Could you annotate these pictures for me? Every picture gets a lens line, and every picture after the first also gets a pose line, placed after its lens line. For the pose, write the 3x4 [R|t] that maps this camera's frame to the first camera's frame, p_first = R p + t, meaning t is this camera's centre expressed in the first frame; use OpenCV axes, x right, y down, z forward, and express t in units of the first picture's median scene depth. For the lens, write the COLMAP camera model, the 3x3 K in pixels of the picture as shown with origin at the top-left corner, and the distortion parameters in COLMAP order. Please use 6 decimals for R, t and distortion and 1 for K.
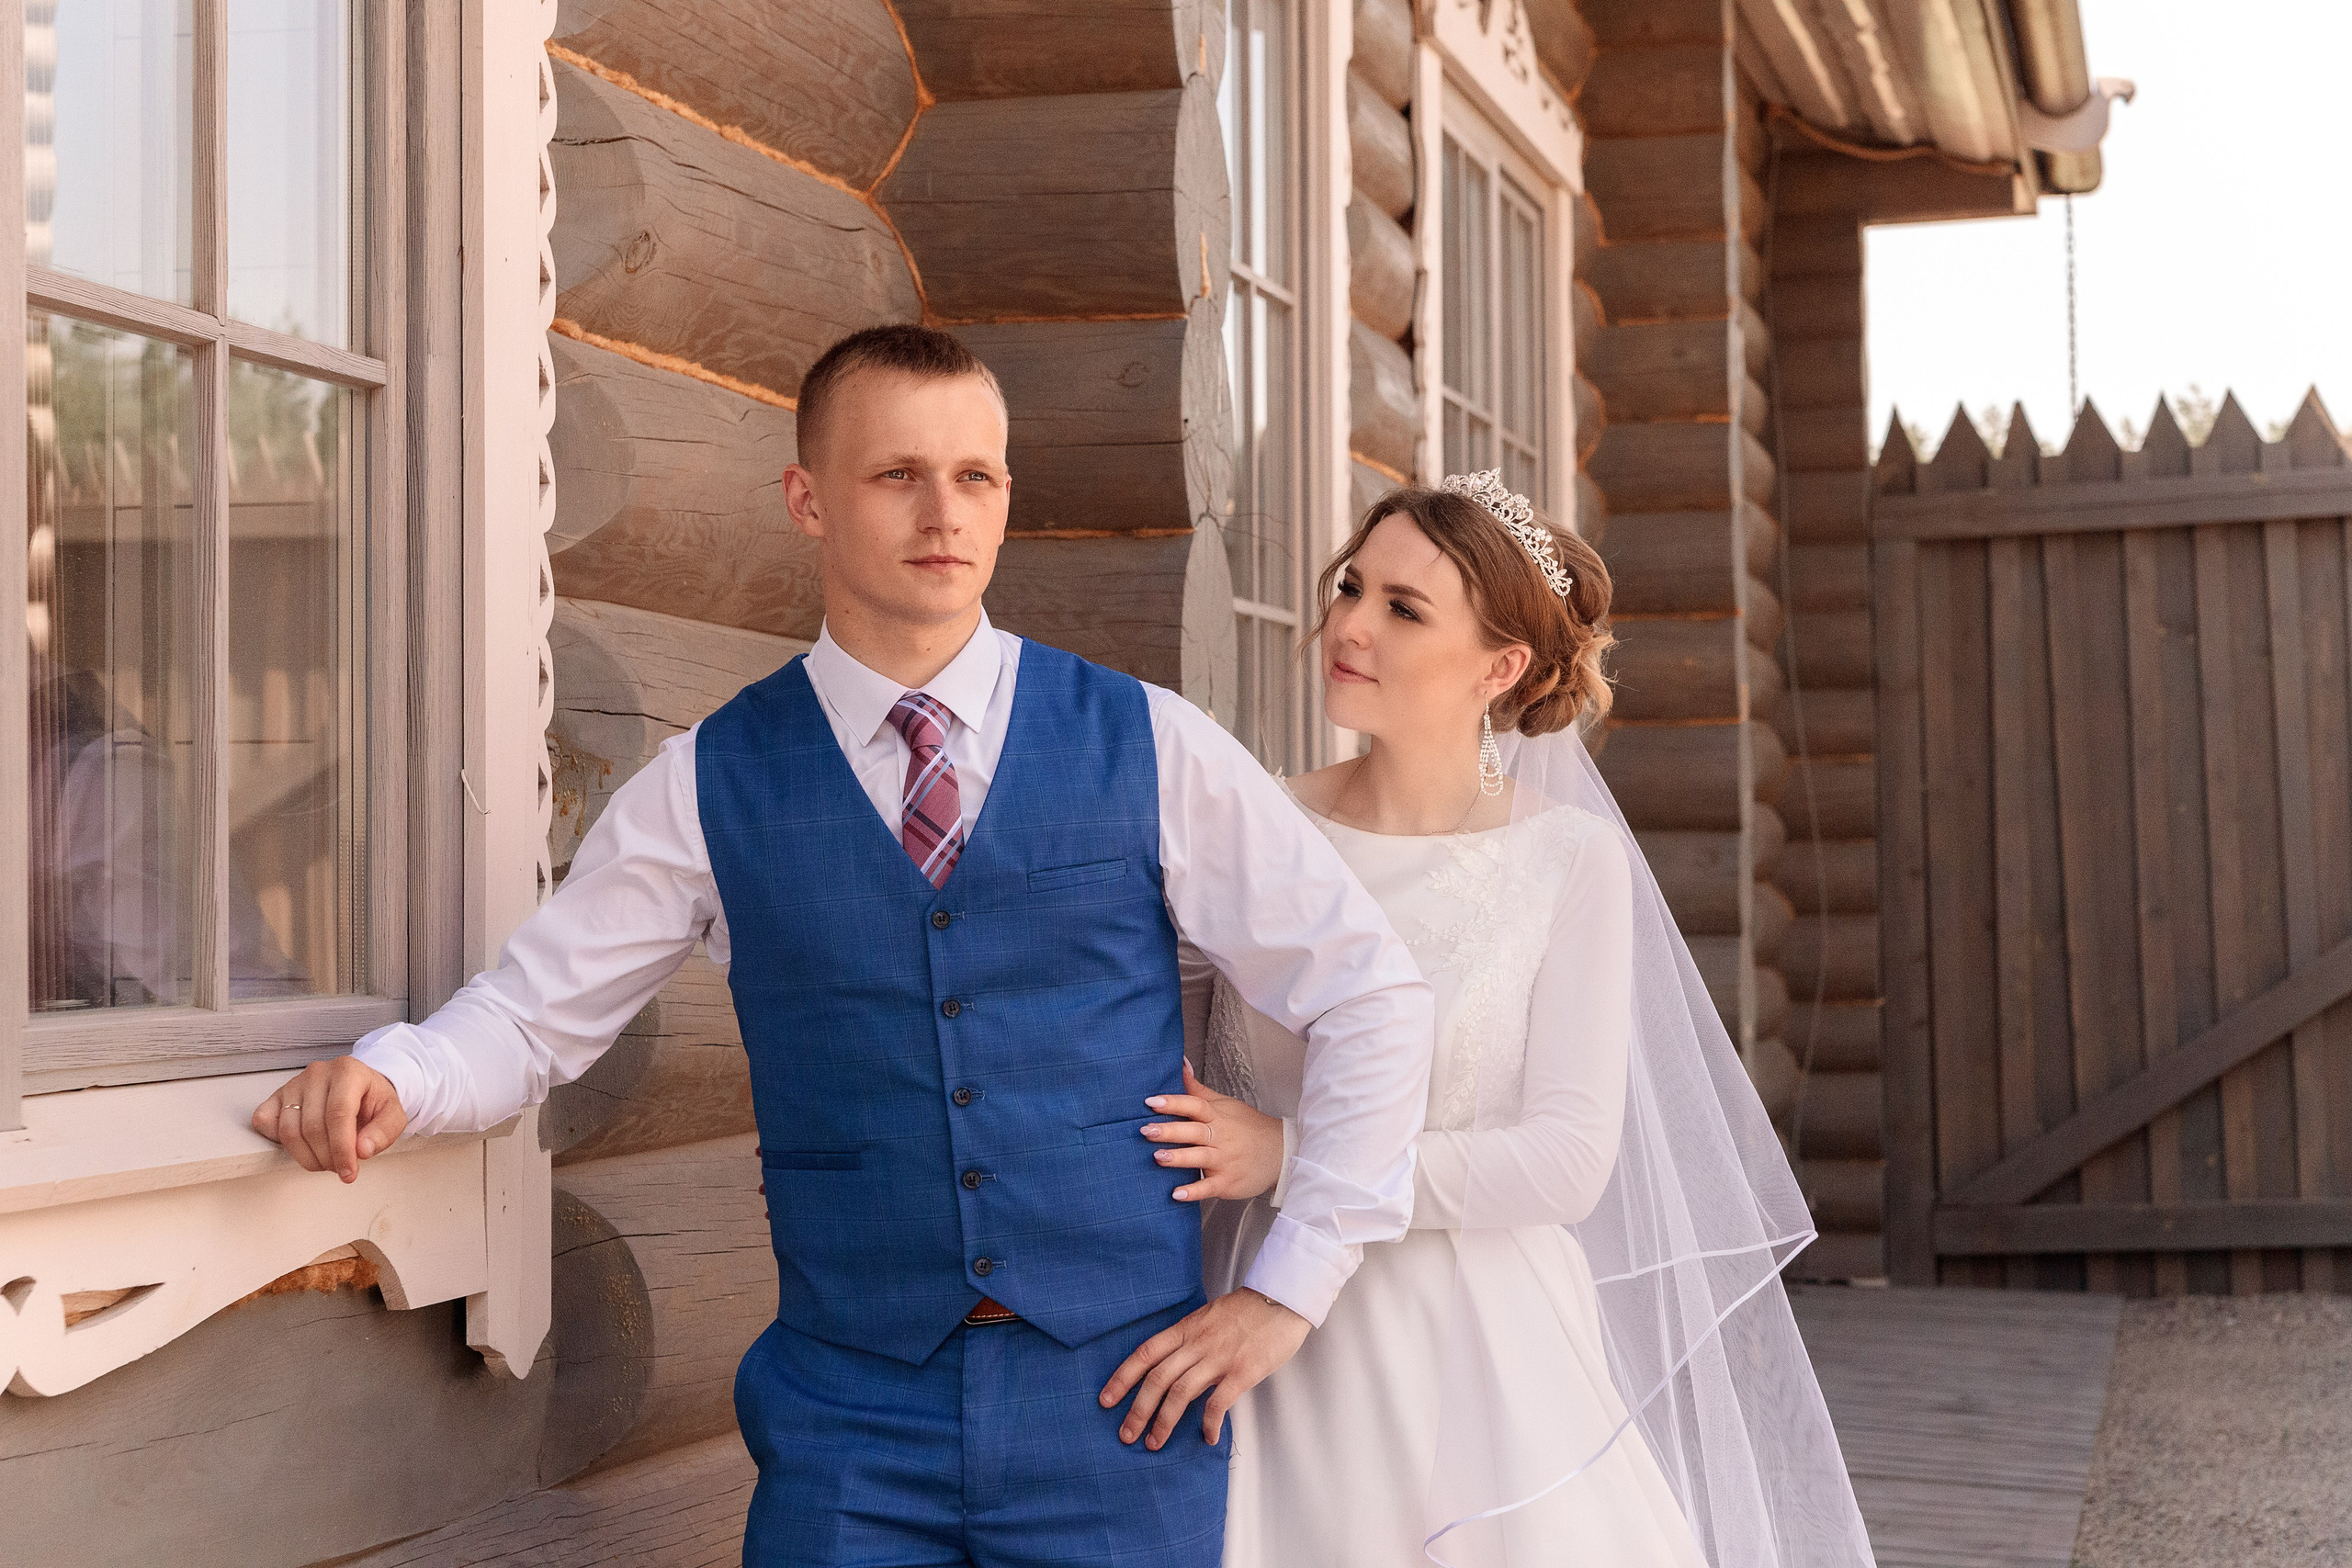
lens RADIAL K [[3777.5, 0, 1176.0], [0, 3777.5, 784.0], [0, 0, 1]] dist [0.038659, -0.162109]
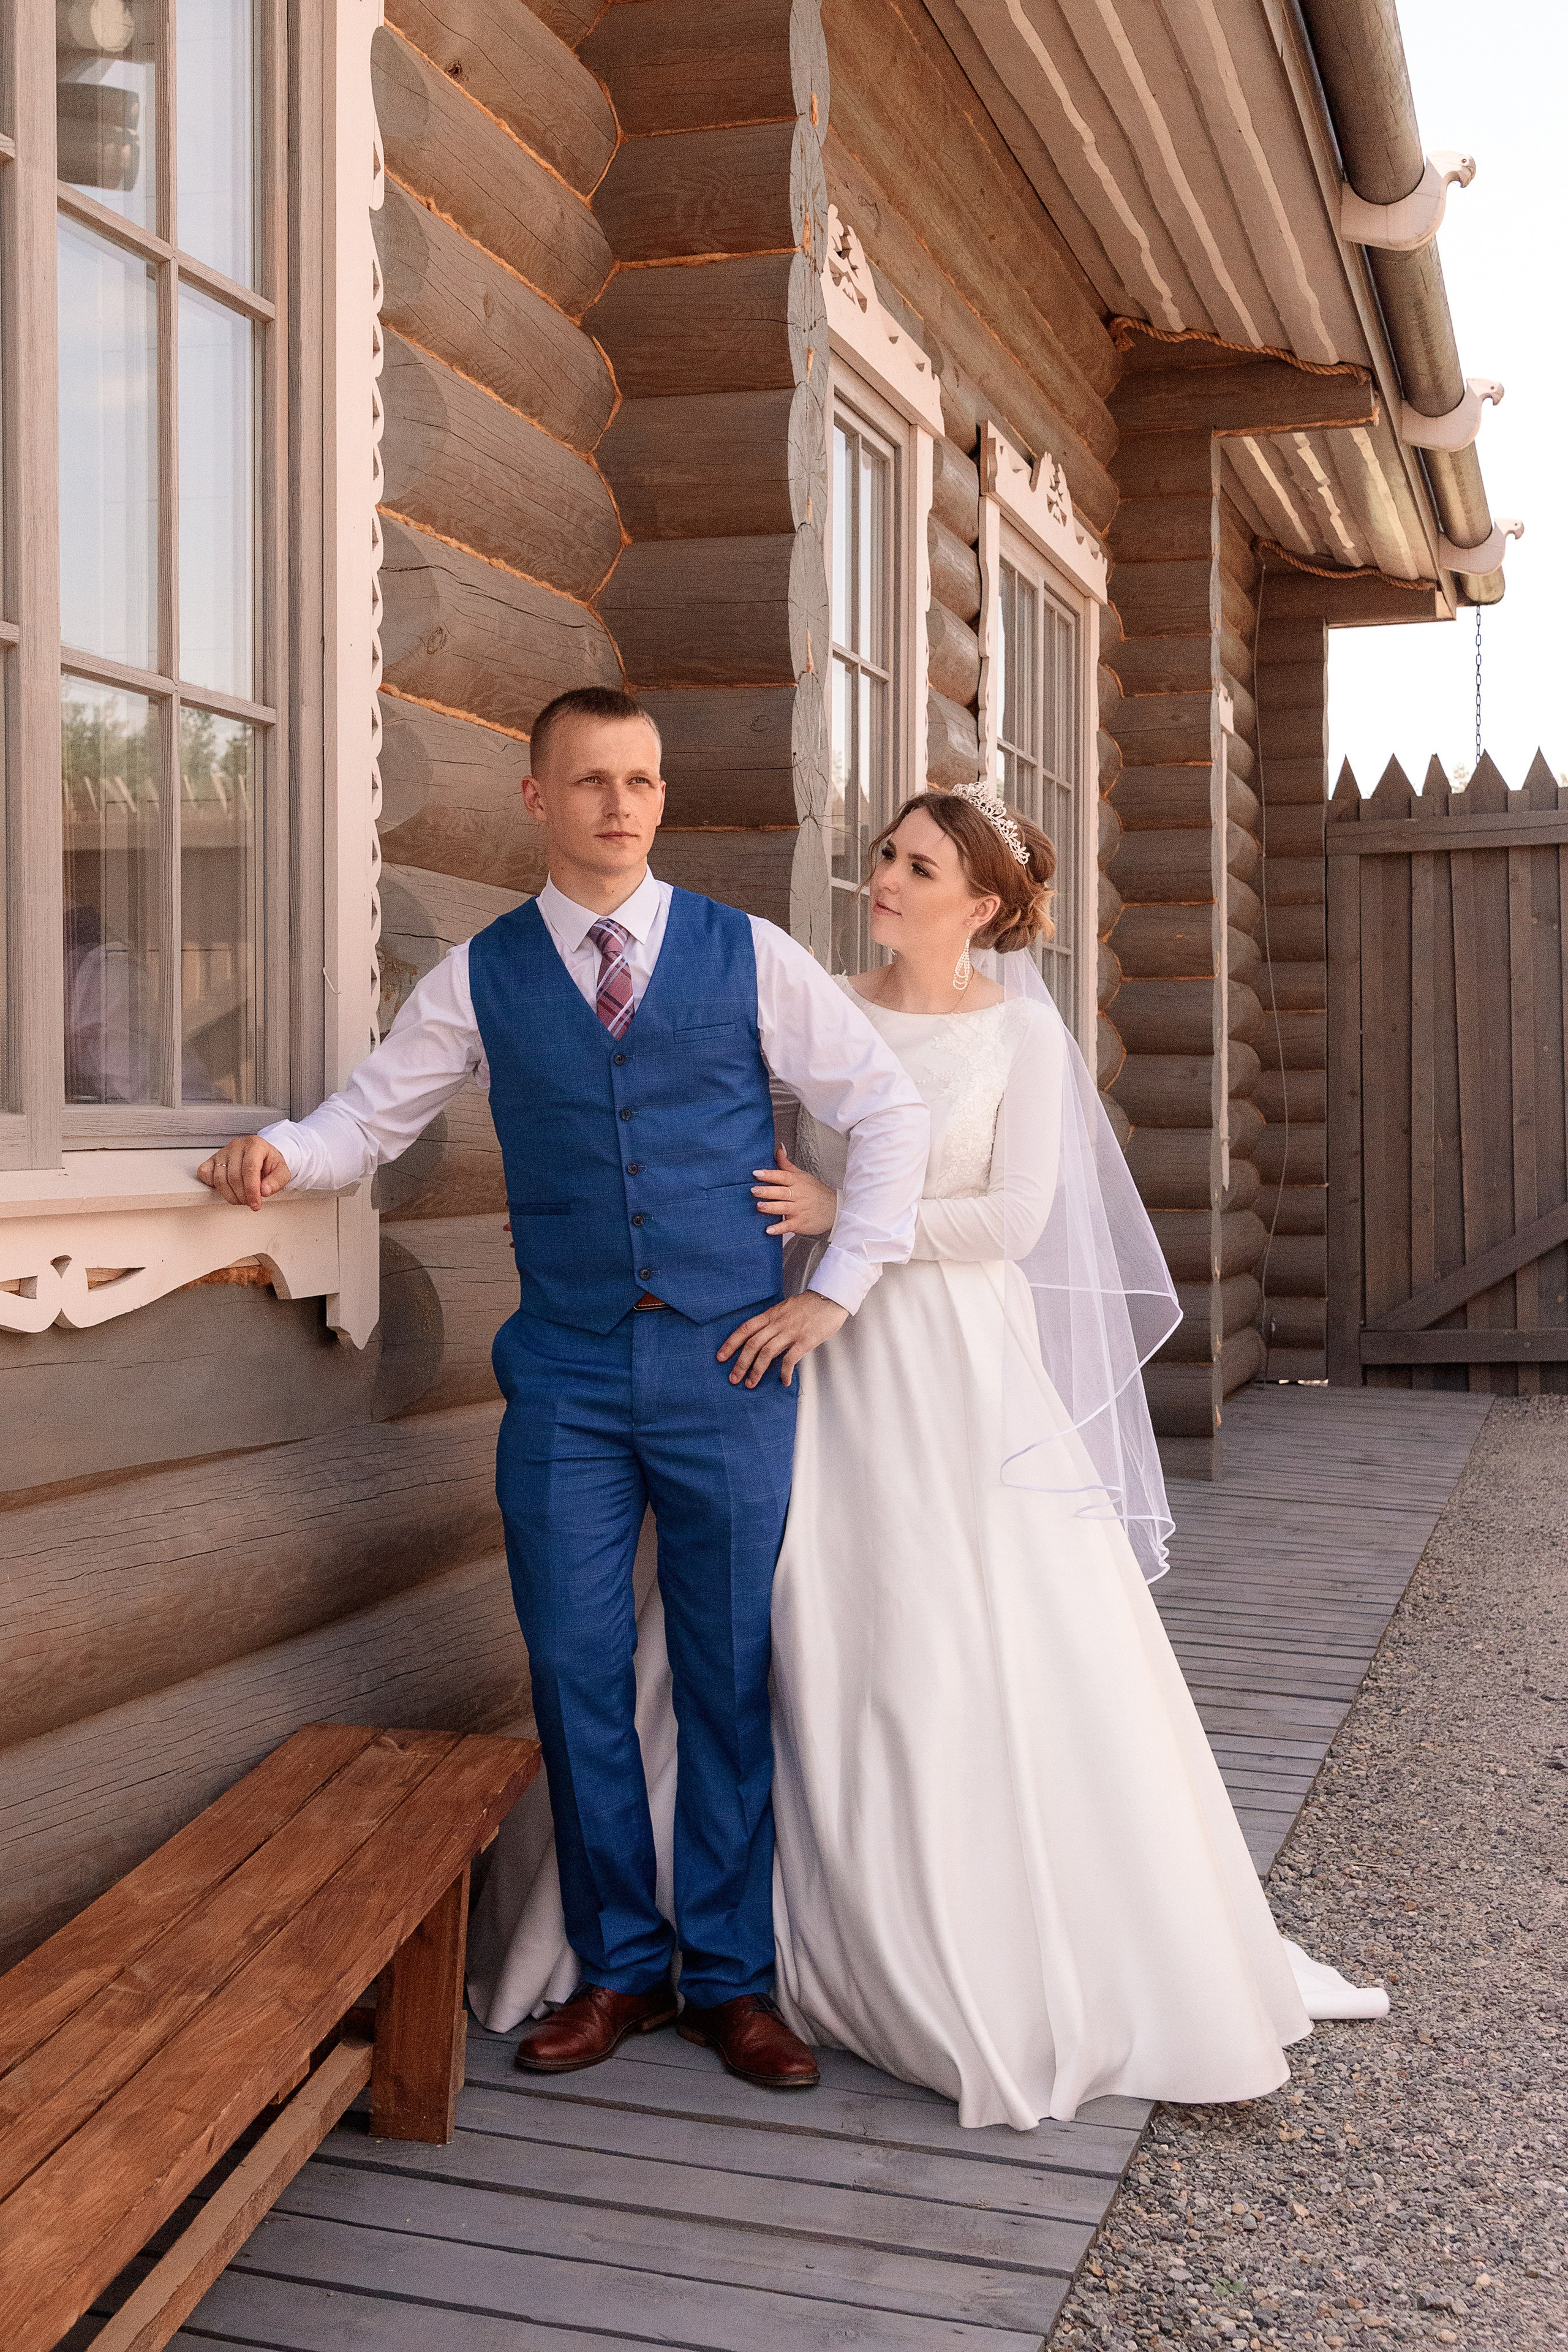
lens RADIAL K [[2799.5, 0, 784.0], [0, 2799.5, 1176.0], [0, 0, 1]] dist [0.015005, -0.008635]
pose [[0.999738, 0.008100, -0.021386, 0.028332], [-0.007071, 0.998833, 0.047772, 0.023748], [0.021748, -0.047609, 0.998629, -0.162089]]
